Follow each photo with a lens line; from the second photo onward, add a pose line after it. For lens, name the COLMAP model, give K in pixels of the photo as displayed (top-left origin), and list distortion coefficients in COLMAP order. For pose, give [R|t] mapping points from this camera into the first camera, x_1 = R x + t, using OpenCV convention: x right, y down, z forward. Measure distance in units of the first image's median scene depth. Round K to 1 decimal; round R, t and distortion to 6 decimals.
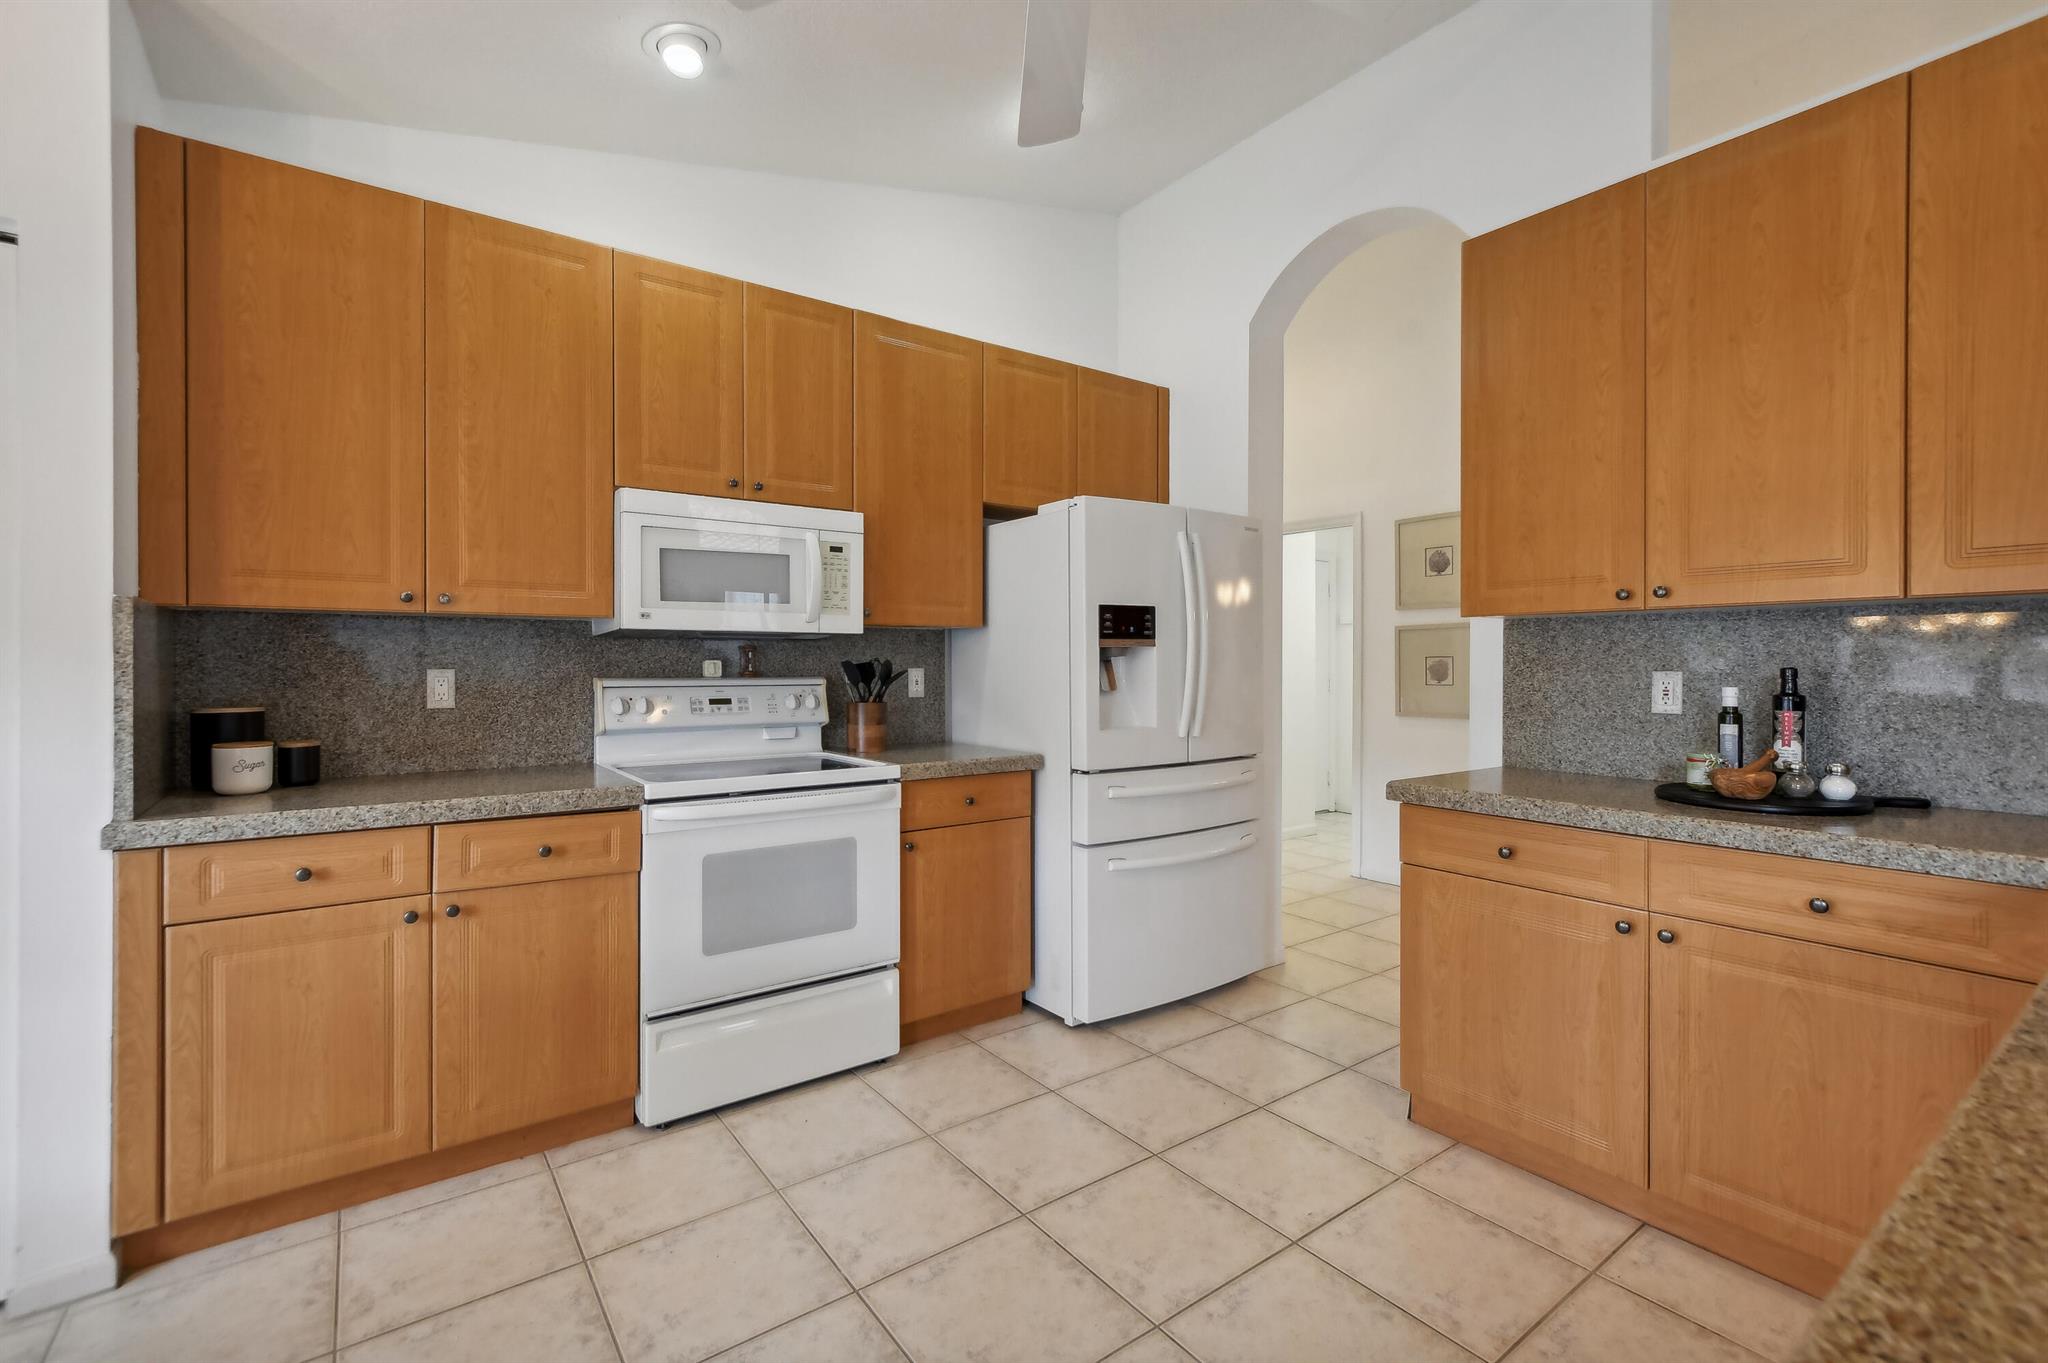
lens RADIAL K [[858.3, 0, 956.2], [0, 858.3, 666.1], [0, 0, 1]] dist [-0.000697, -0.000103]
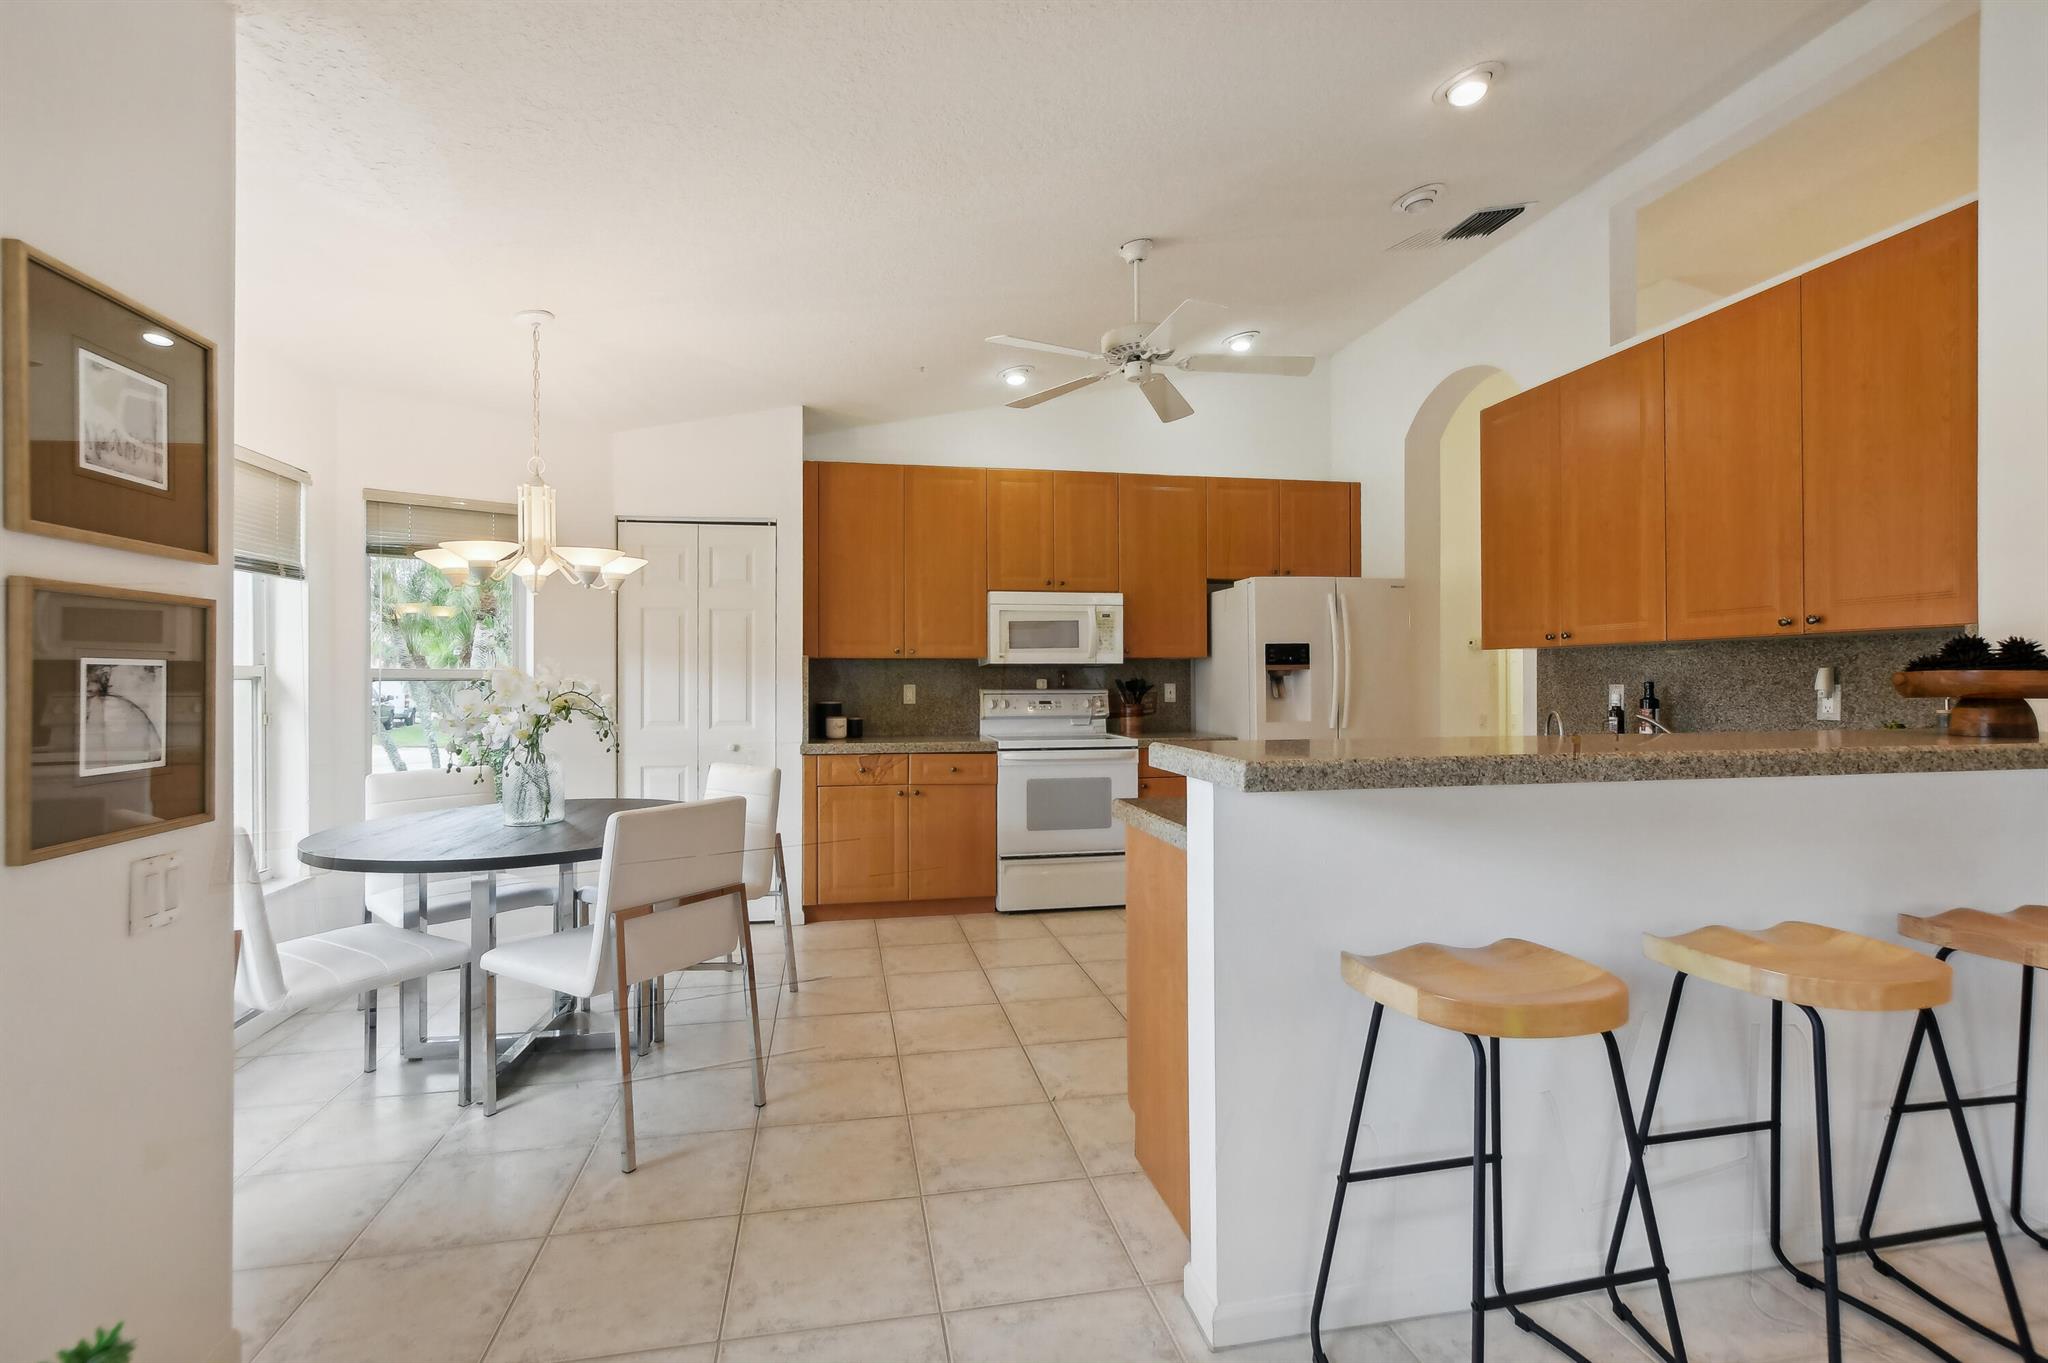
lens RADIAL K [[881.7, 0, 1000.8], [0, 881.7, 677.9], [0, 0, 1]] dist [-0.022586, 0.000061]
pose [[0.913220, -0.004538, -0.407441, 0.423854], [0.002908, 0.999985, -0.004620, -0.001632], [0.407455, 0.003035, 0.913220, -0.776741]]
